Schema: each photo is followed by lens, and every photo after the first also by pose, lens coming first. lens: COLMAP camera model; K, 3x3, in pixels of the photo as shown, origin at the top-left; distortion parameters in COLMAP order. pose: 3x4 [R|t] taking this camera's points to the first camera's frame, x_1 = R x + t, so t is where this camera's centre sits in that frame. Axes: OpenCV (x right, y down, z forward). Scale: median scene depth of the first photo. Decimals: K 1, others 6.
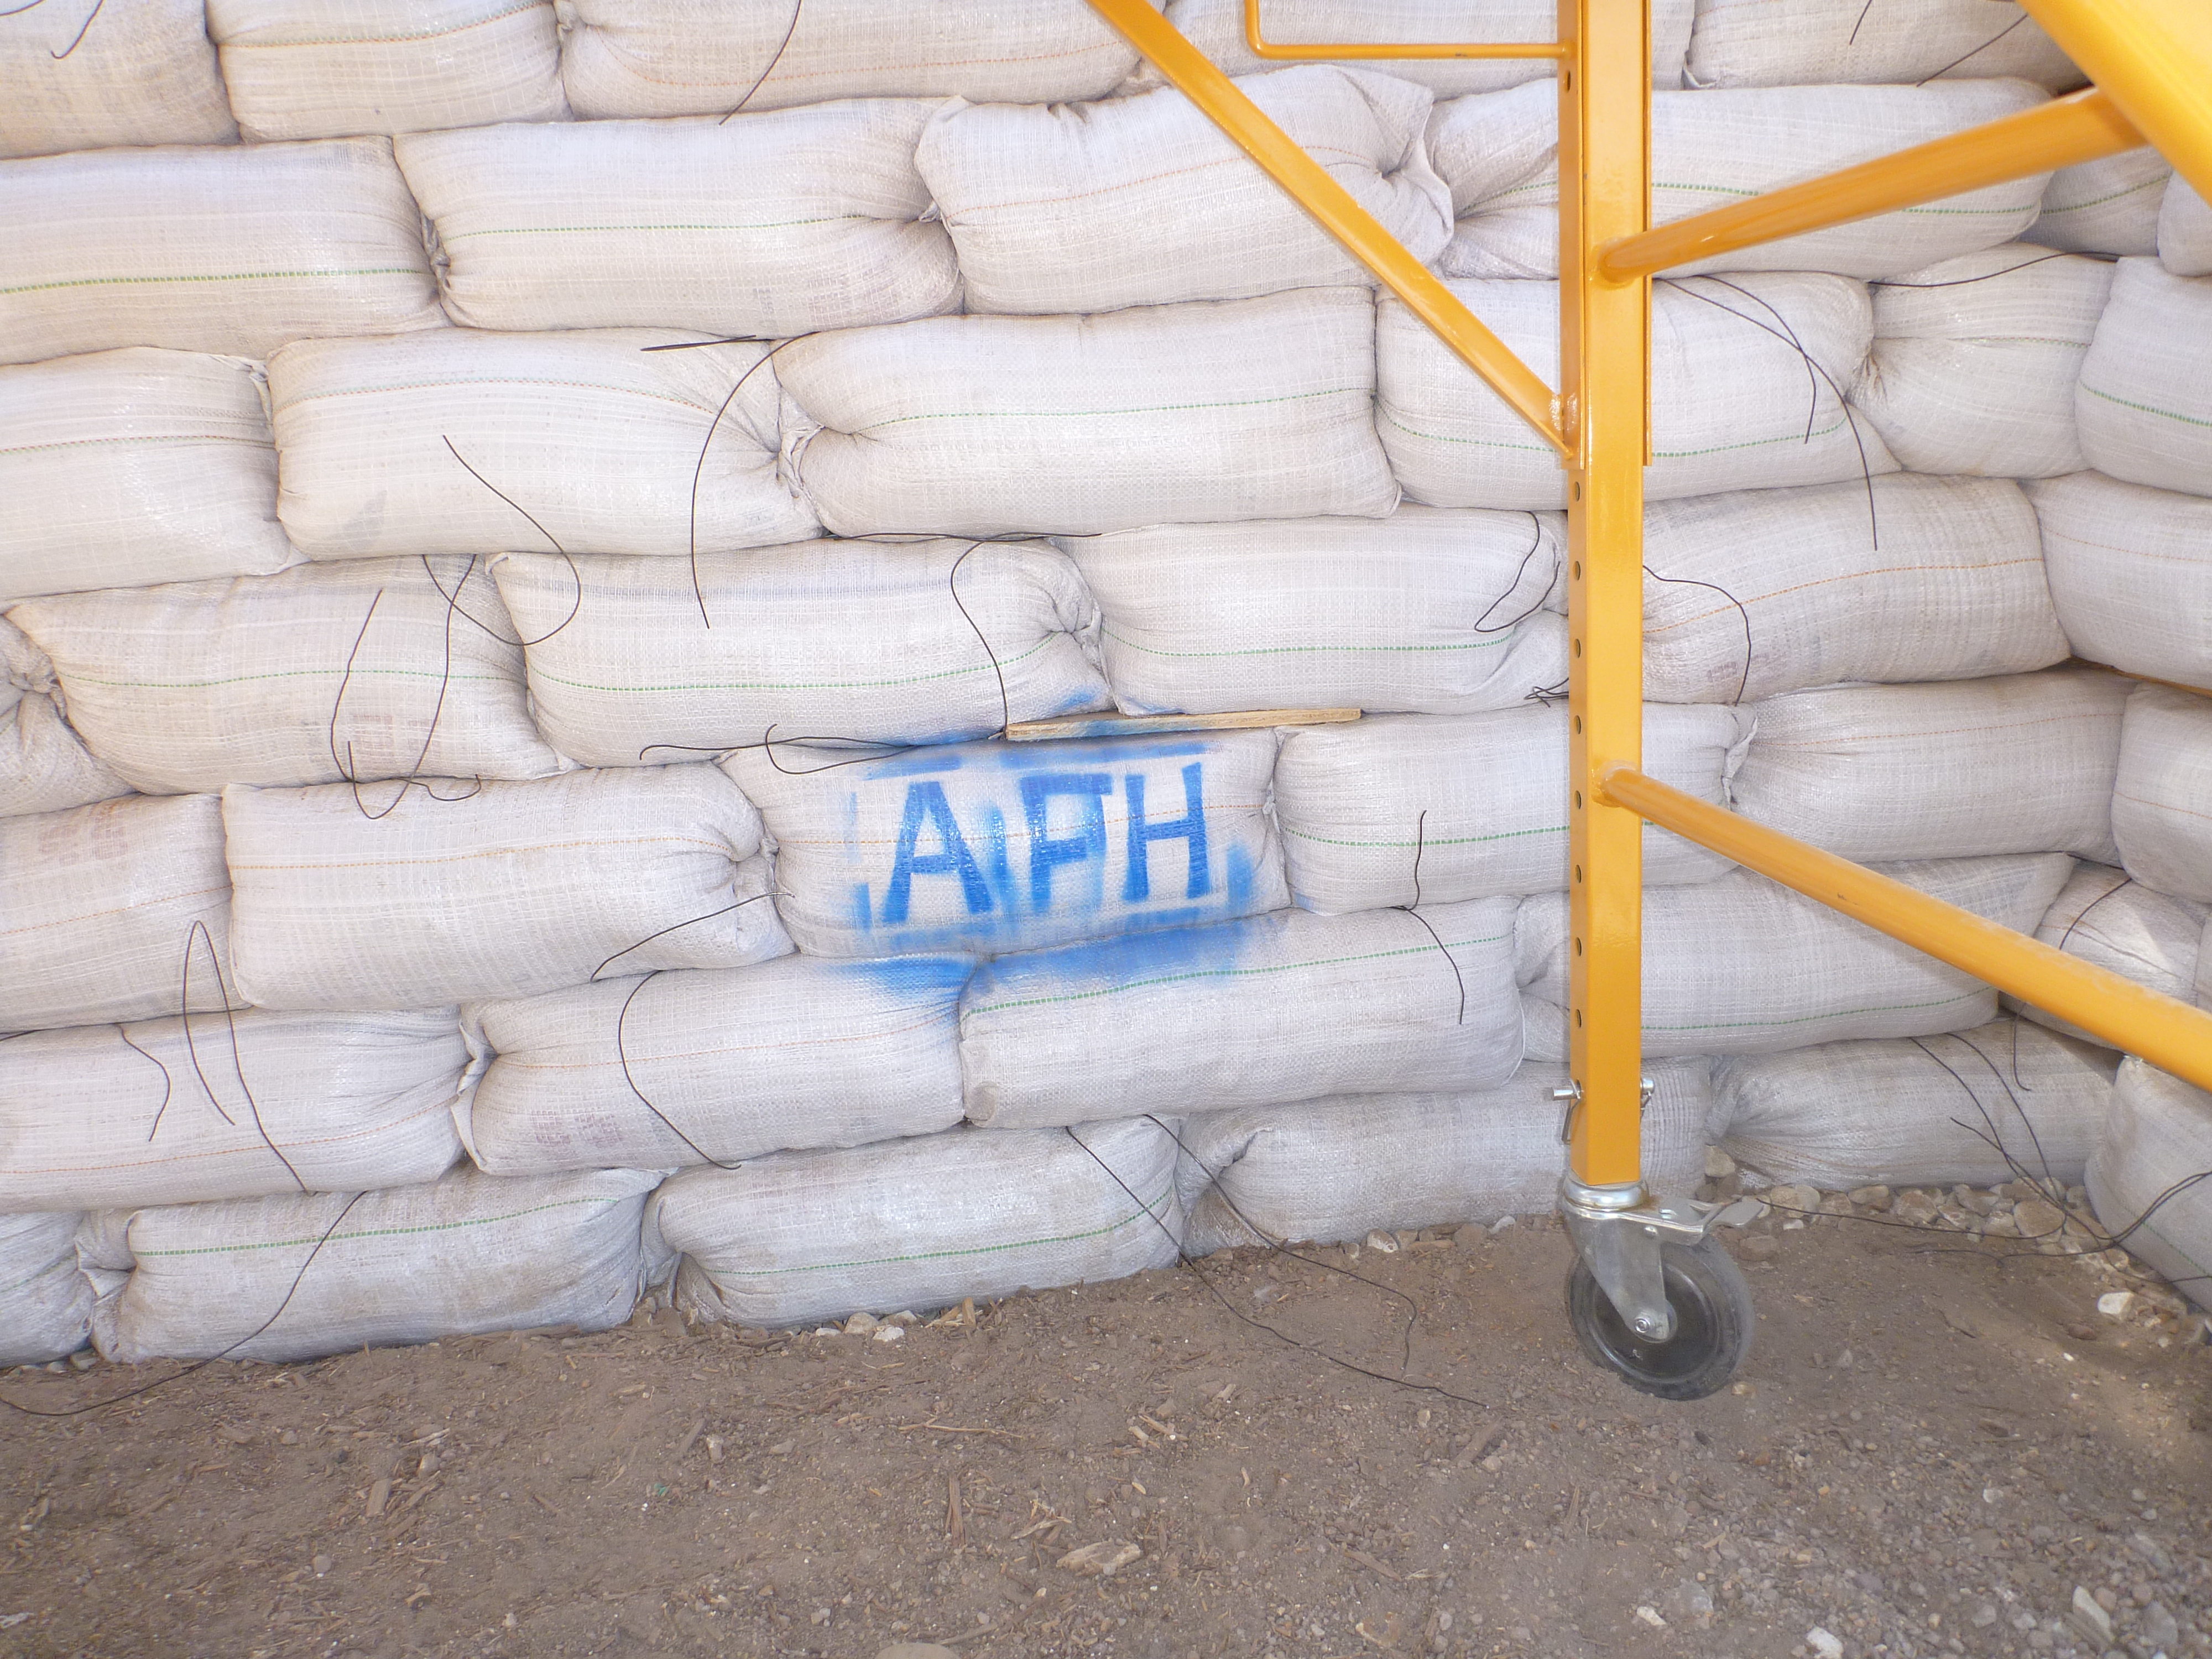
lens RADIAL K [[1817.3, 0, 1113.7], [0, 1817.3, 837.8], [0, 0, 1]] dist [-0.029764, -0.014098]
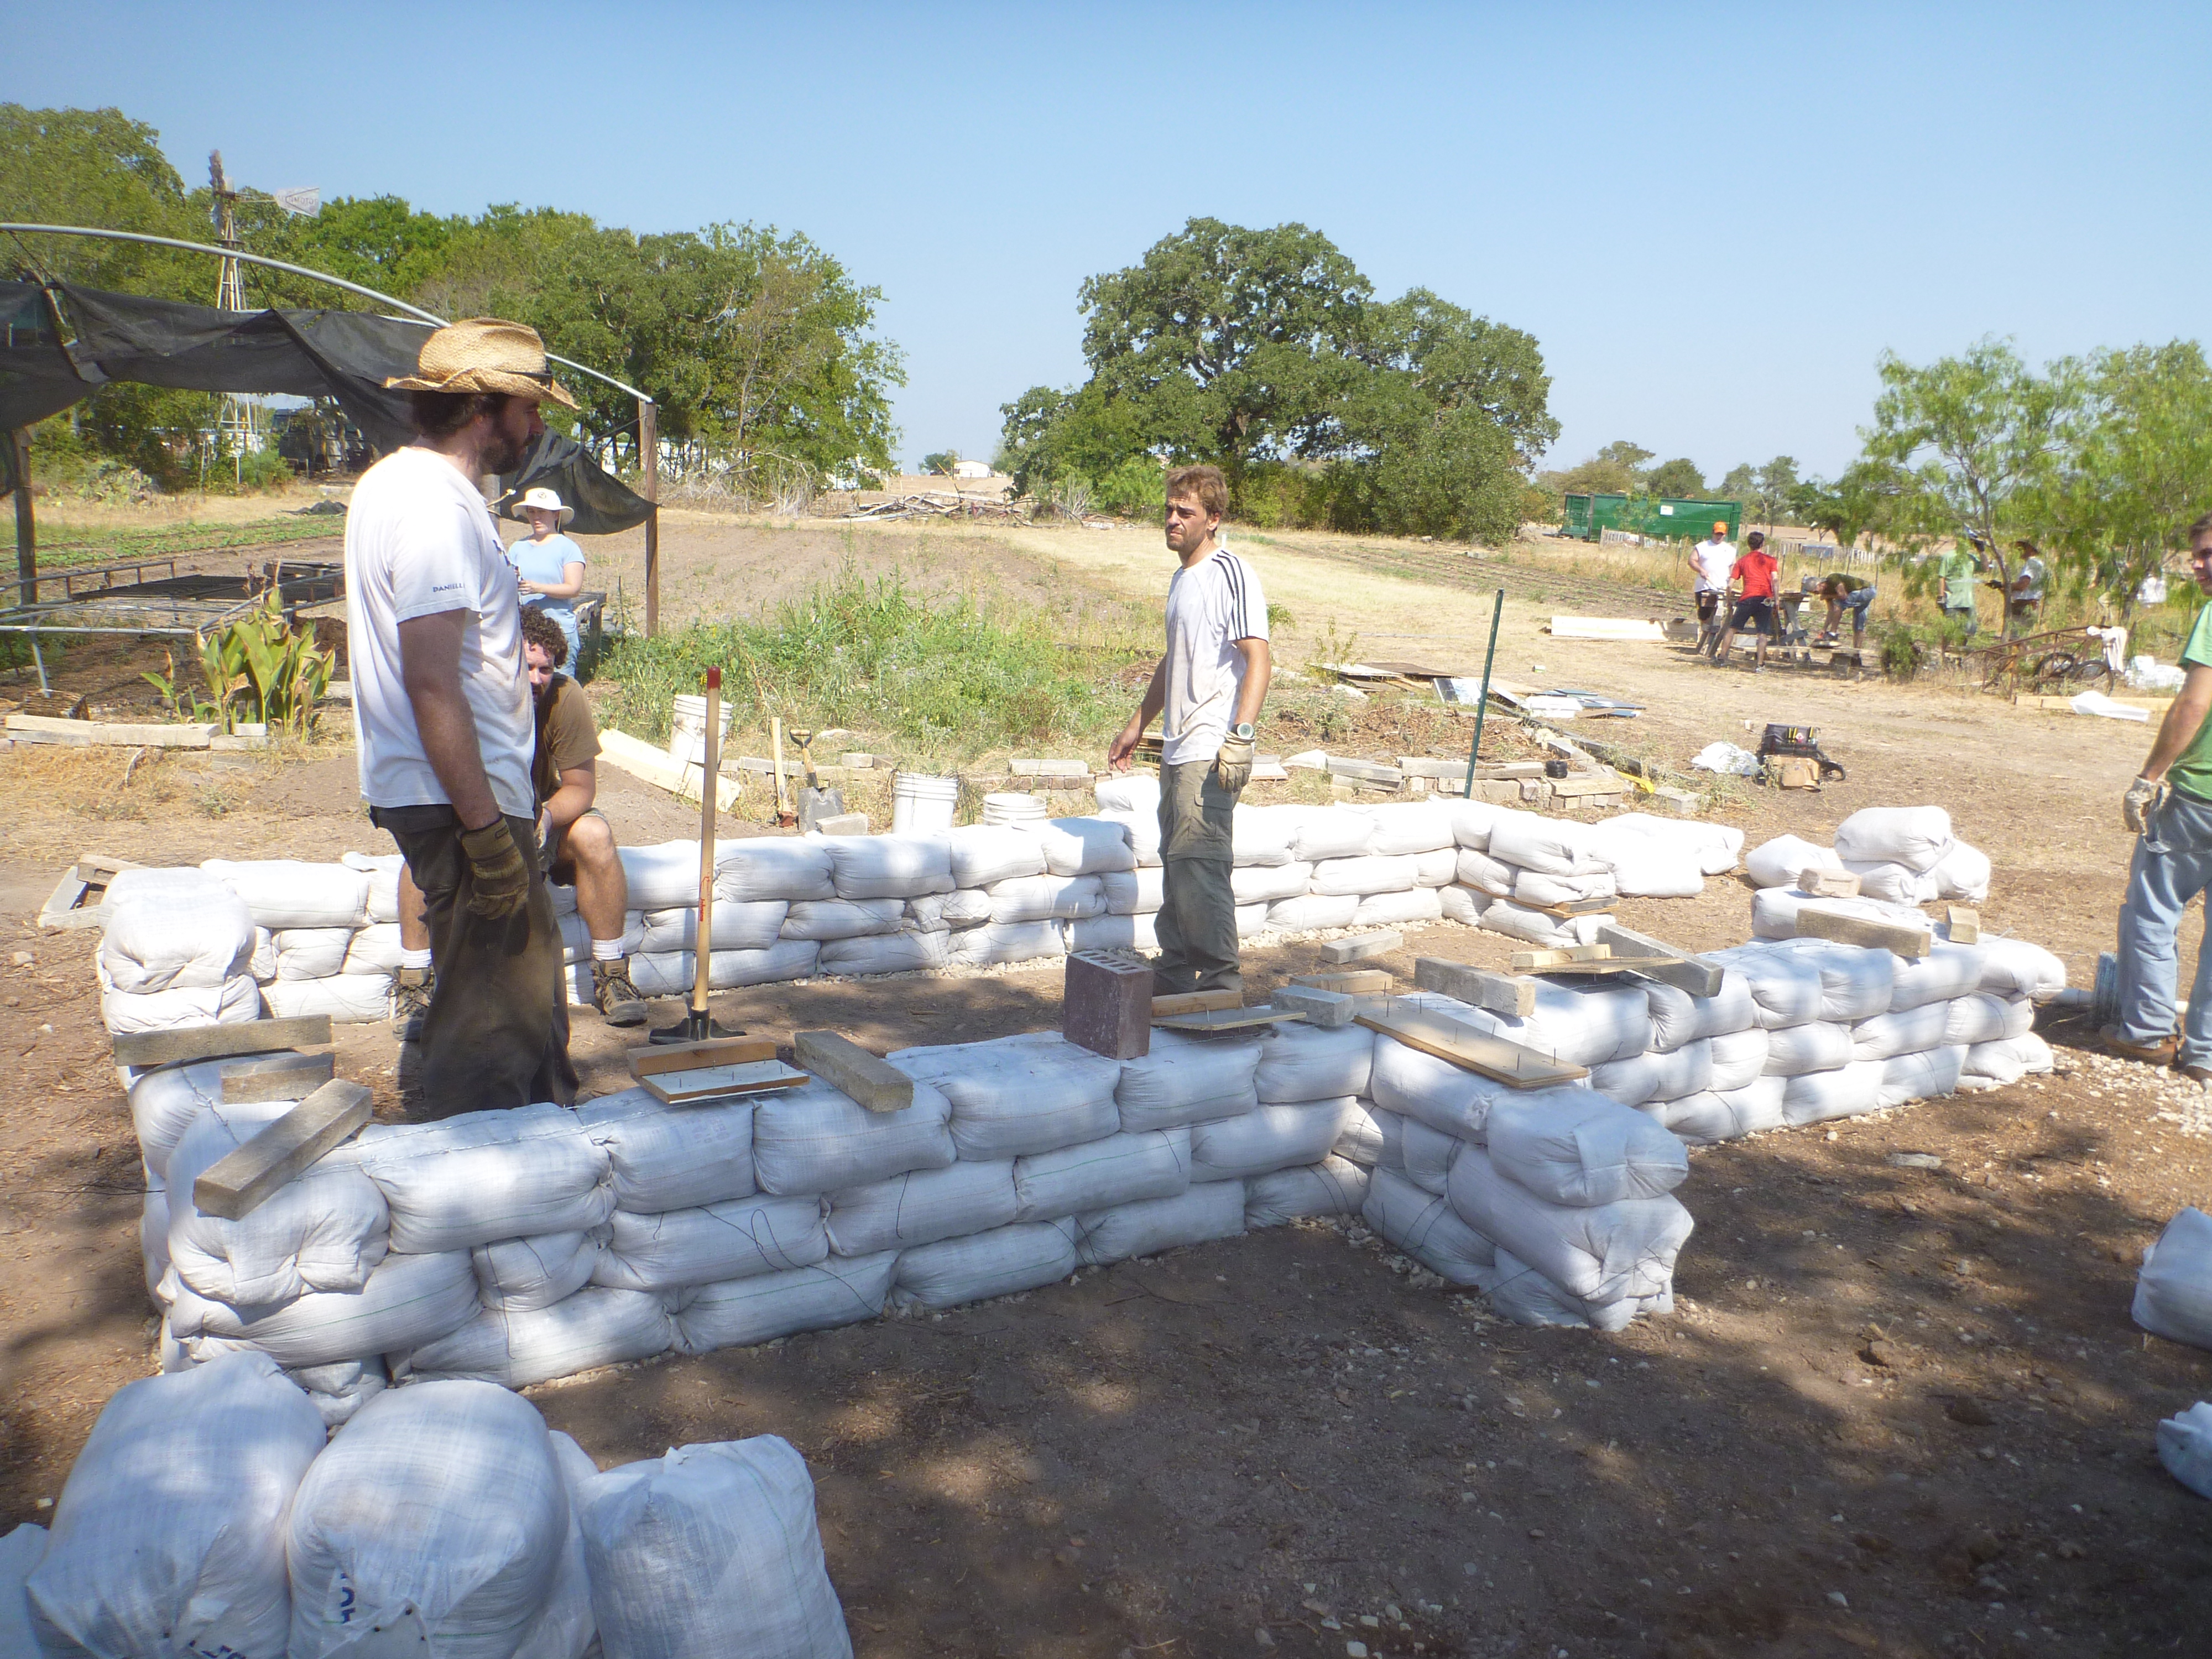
lens RADIAL K [[1833.3, 0, 1106.0], [0, 1833.3, 829.5], [0, 0, 1]] dist [-0.034612, -0.008602]
pose [[0.881493, 0.024329, 0.471569, -1.264391], [-0.002882, 0.998930, -0.046150, -0.293601], [-0.472188, 0.039322, 0.880620, -1.451819]]
